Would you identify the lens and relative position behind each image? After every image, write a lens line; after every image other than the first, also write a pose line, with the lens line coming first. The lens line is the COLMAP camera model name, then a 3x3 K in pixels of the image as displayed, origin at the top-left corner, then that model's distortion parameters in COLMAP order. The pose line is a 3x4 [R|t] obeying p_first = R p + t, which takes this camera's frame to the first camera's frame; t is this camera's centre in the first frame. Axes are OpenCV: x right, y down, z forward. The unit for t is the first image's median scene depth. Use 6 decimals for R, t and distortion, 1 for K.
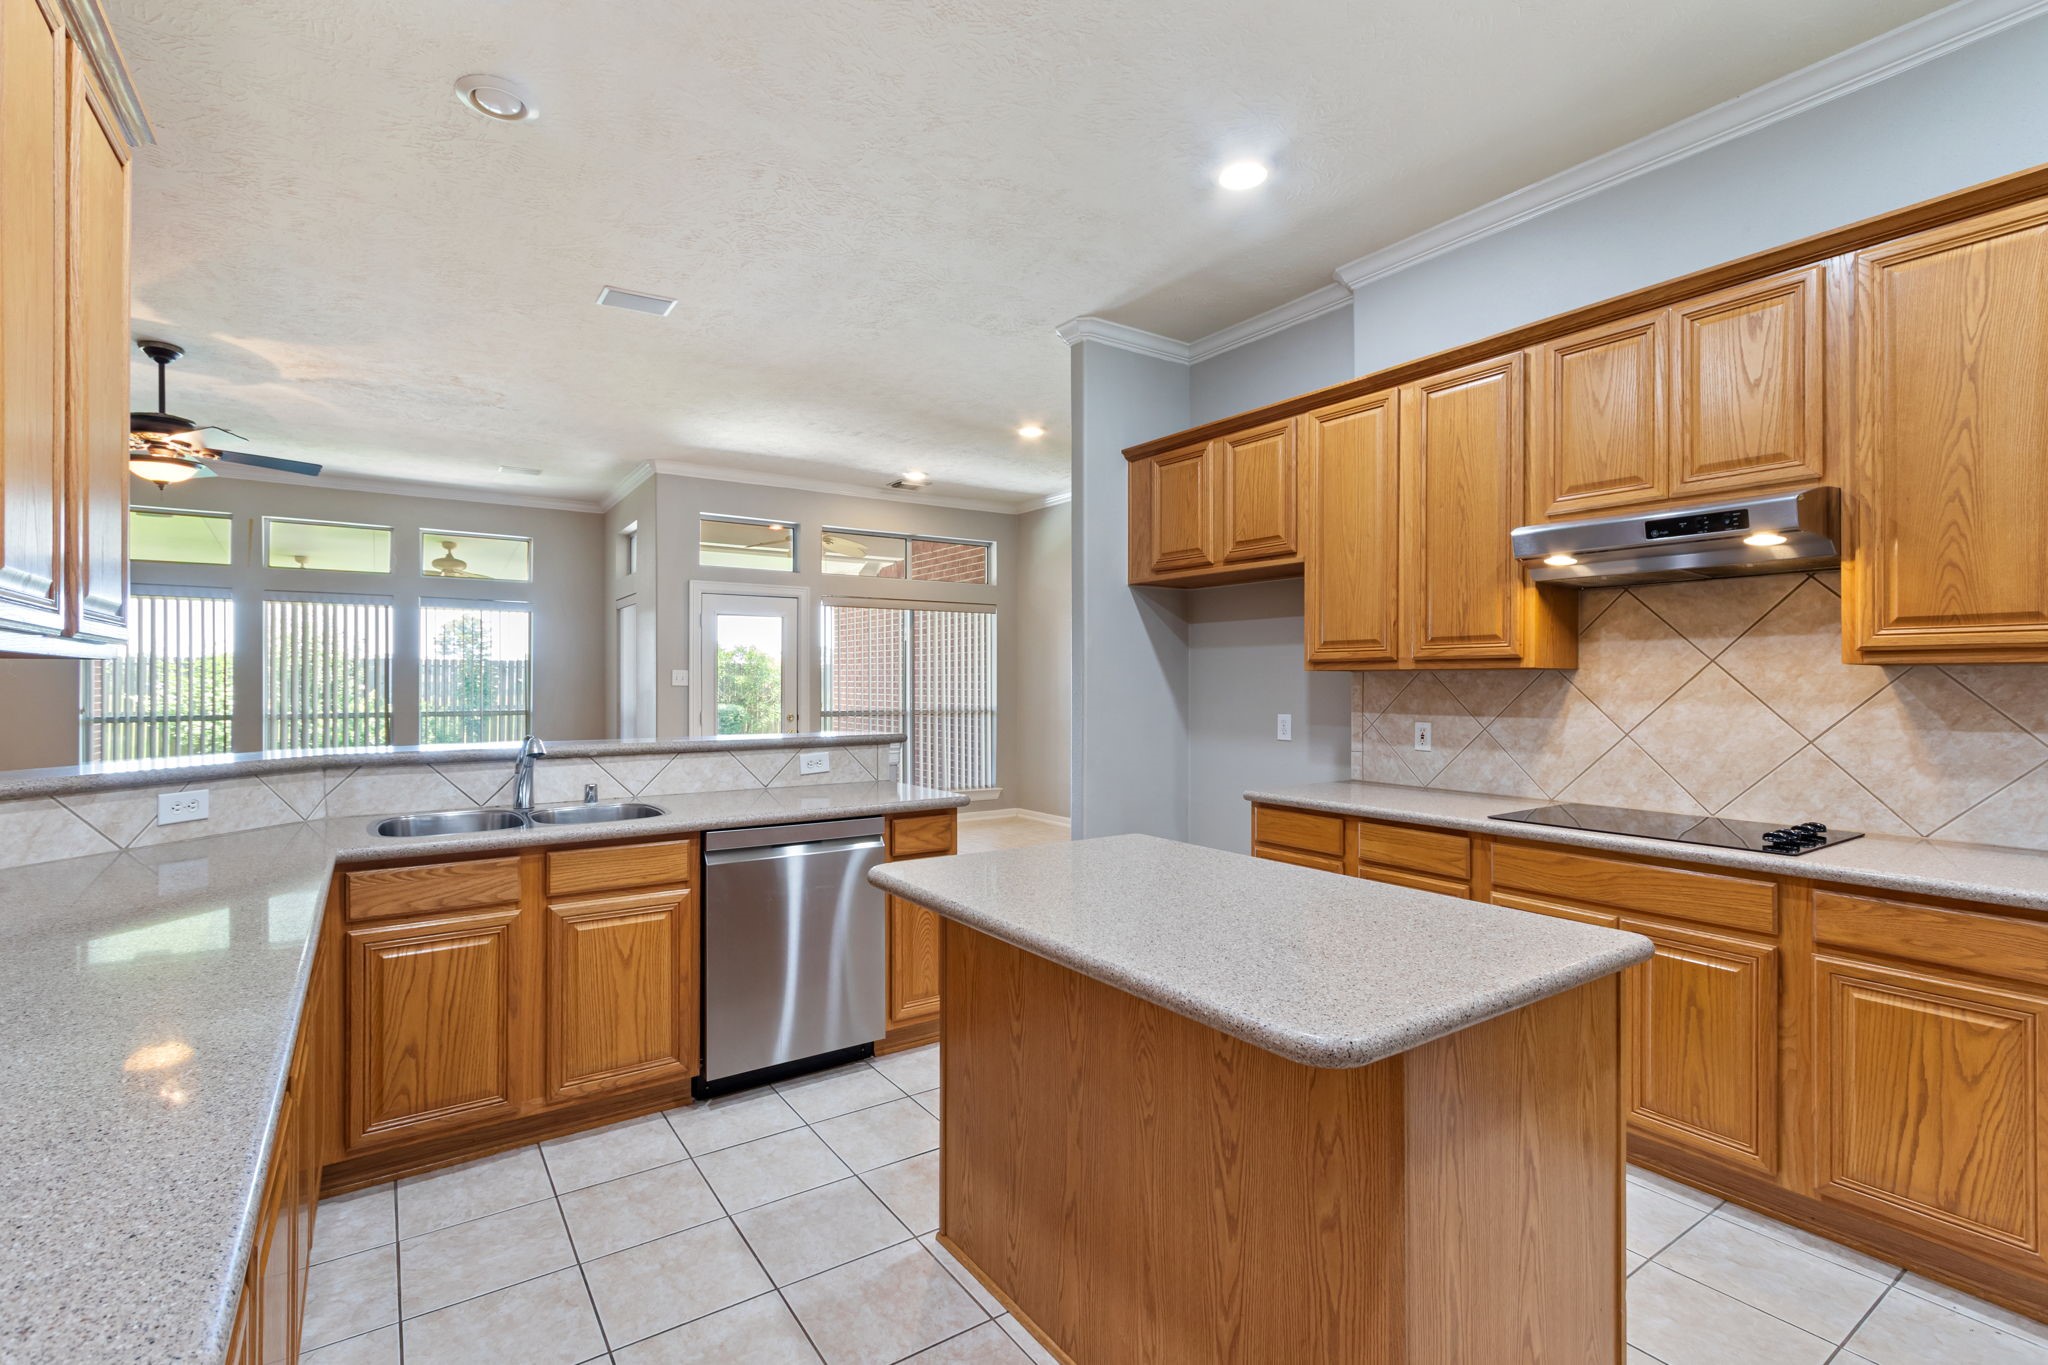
lens RADIAL K [[928.1, 0, 1019.1], [0, 928.1, 686.0], [0, 0, 1]] dist [0.001652, 0.000643]
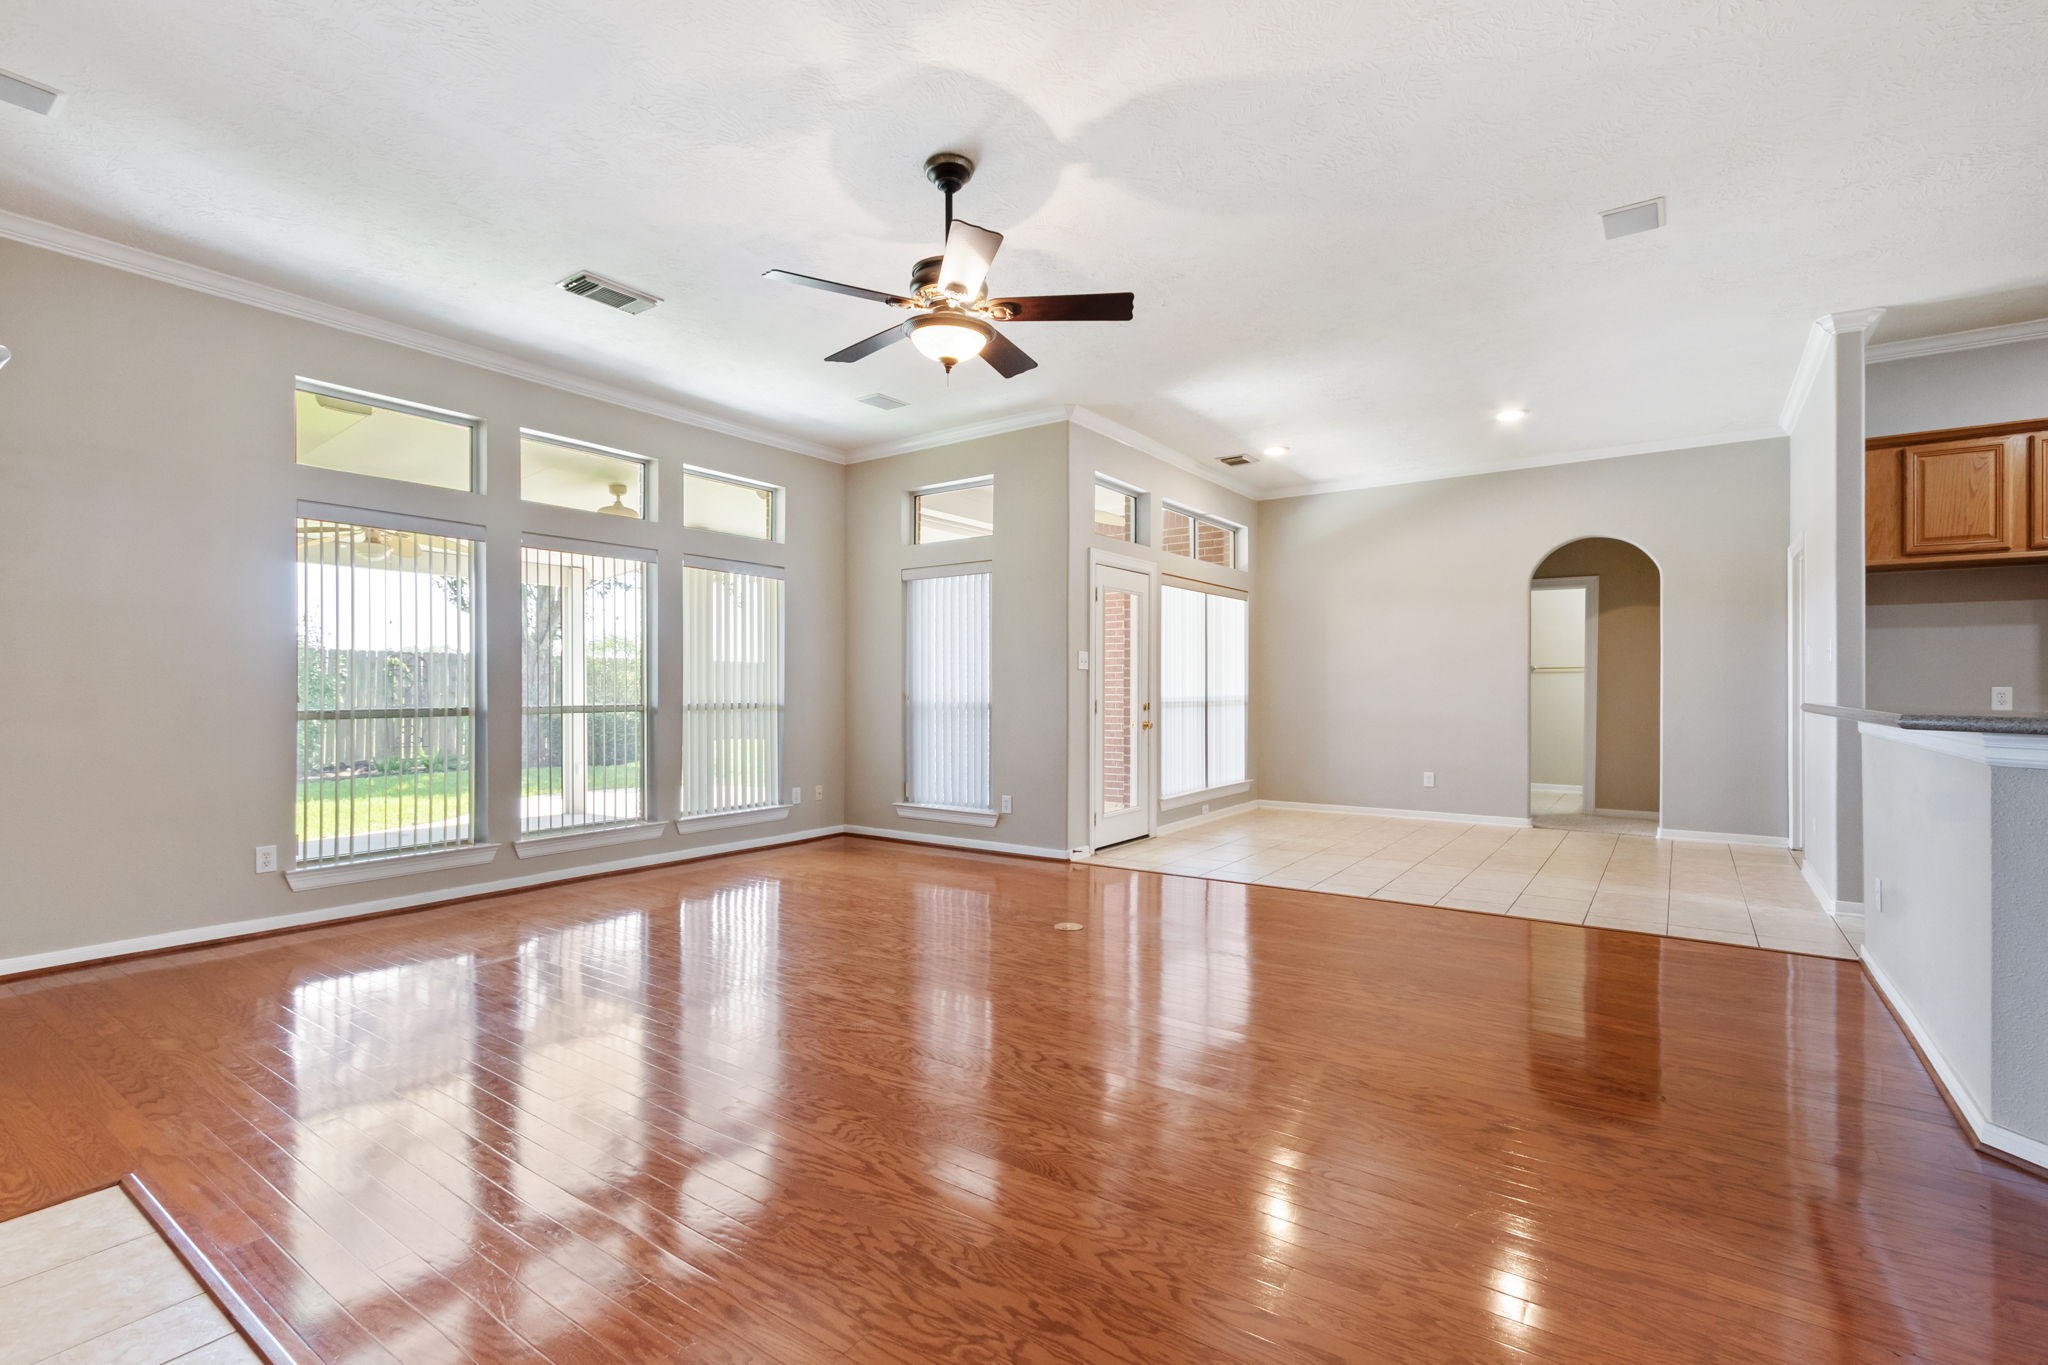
lens RADIAL K [[928.1, 0, 1019.1], [0, 928.1, 686.0], [0, 0, 1]] dist [0.001652, 0.000643]
pose [[0.939723, 0.000200, 0.341936, -0.577595], [0.001228, 0.999991, -0.003959, 0.015135], [-0.341933, 0.004140, 0.939715, 0.167305]]
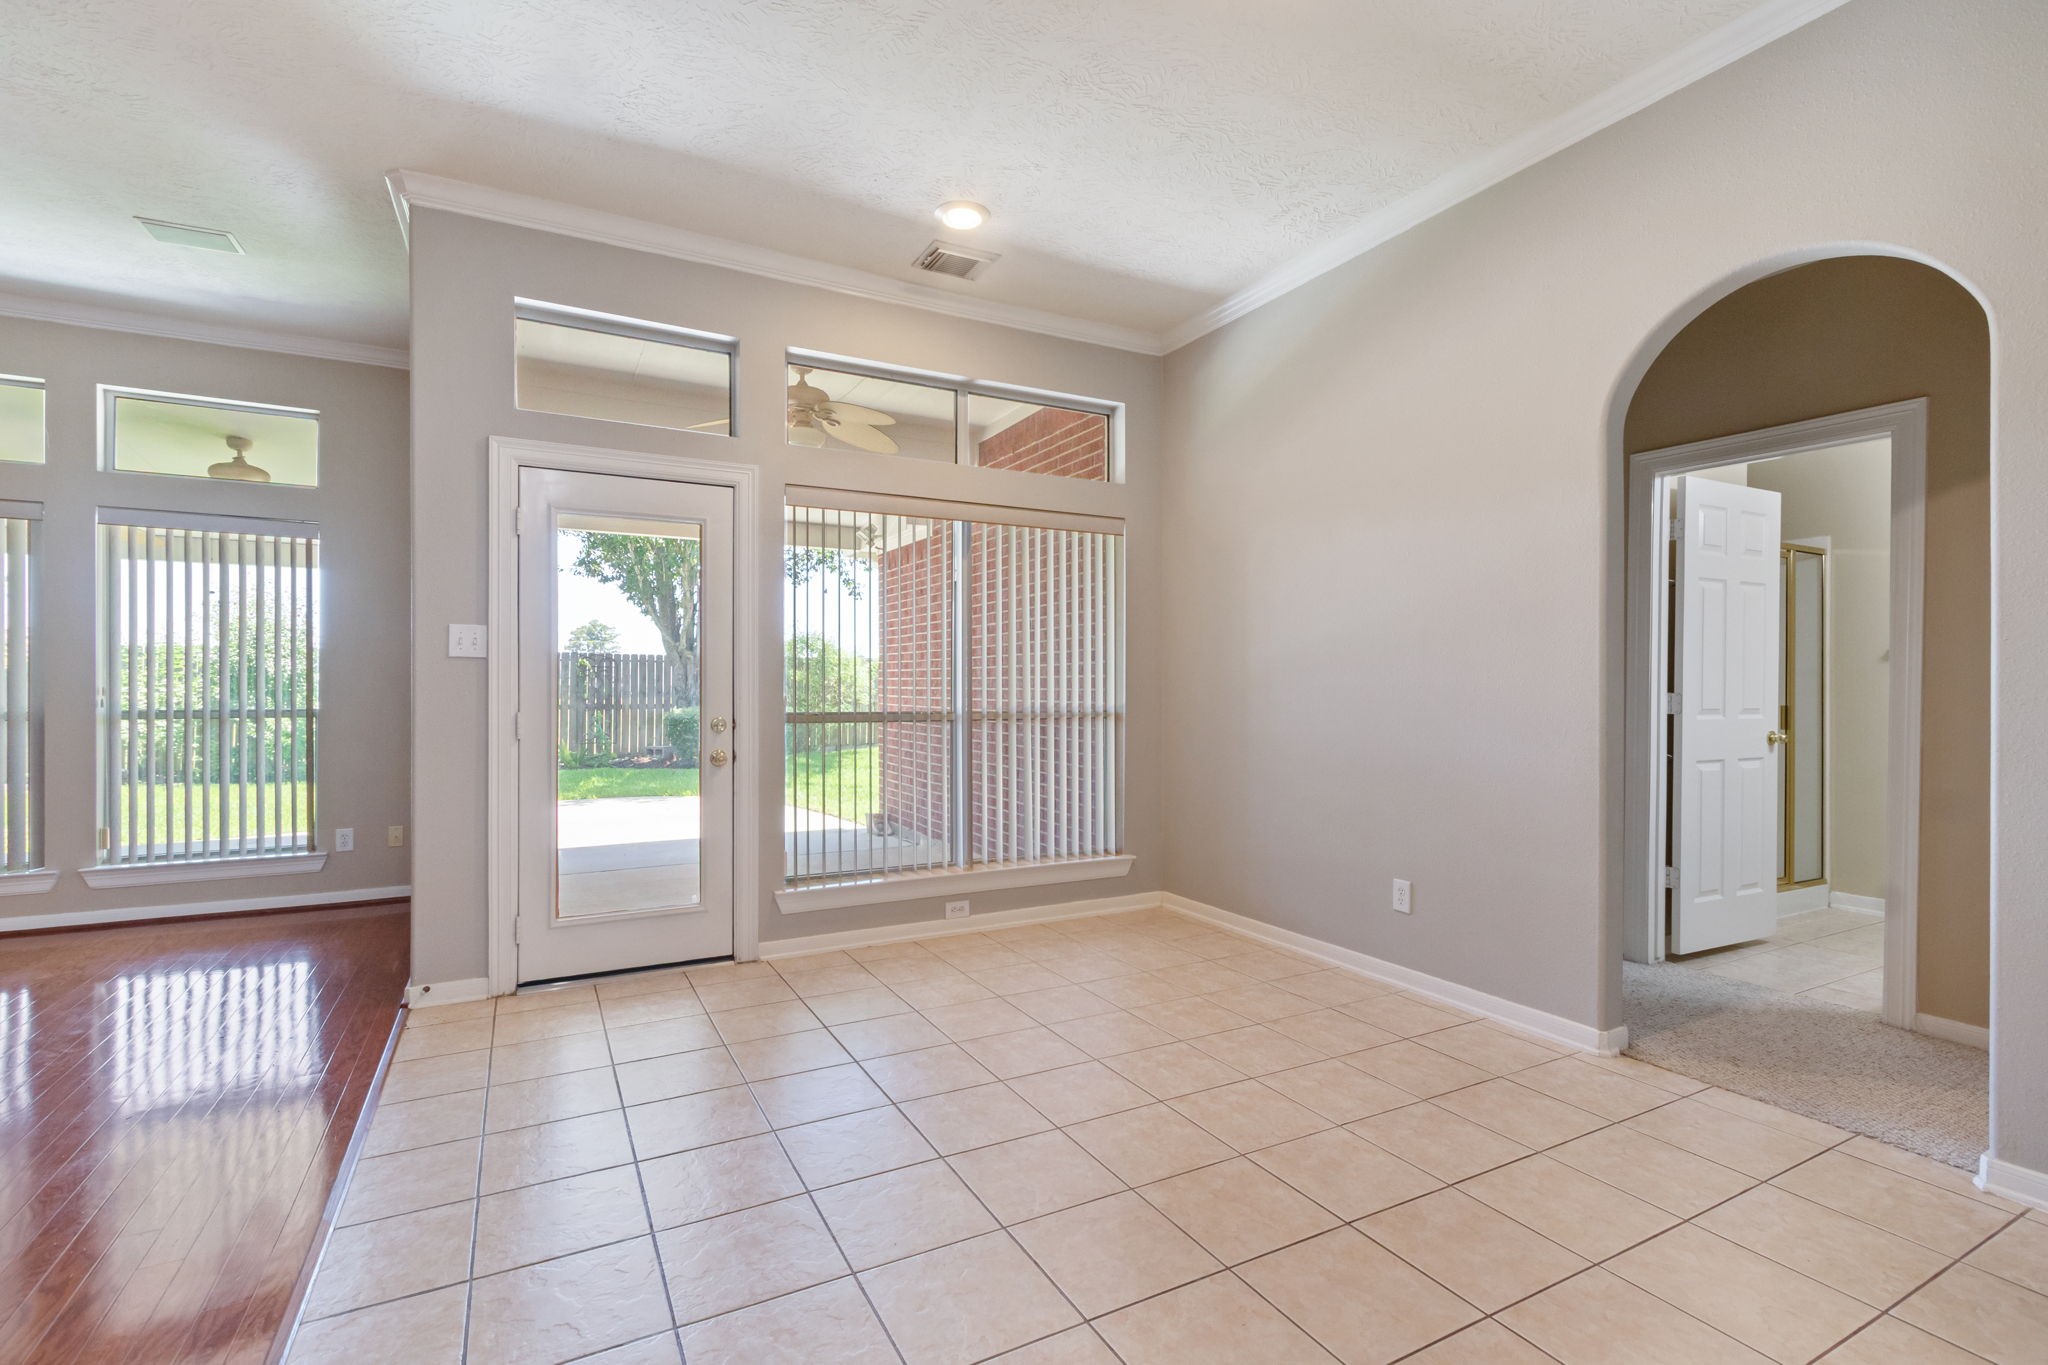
lens RADIAL K [[928.1, 0, 1019.1], [0, 928.1, 686.0], [0, 0, 1]] dist [0.001652, 0.000643]
pose [[0.993699, 0.000844, -0.112077, -0.025098], [-0.001270, 0.999992, -0.003723, 0.012838], [0.112073, 0.003842, 0.993693, 0.450986]]
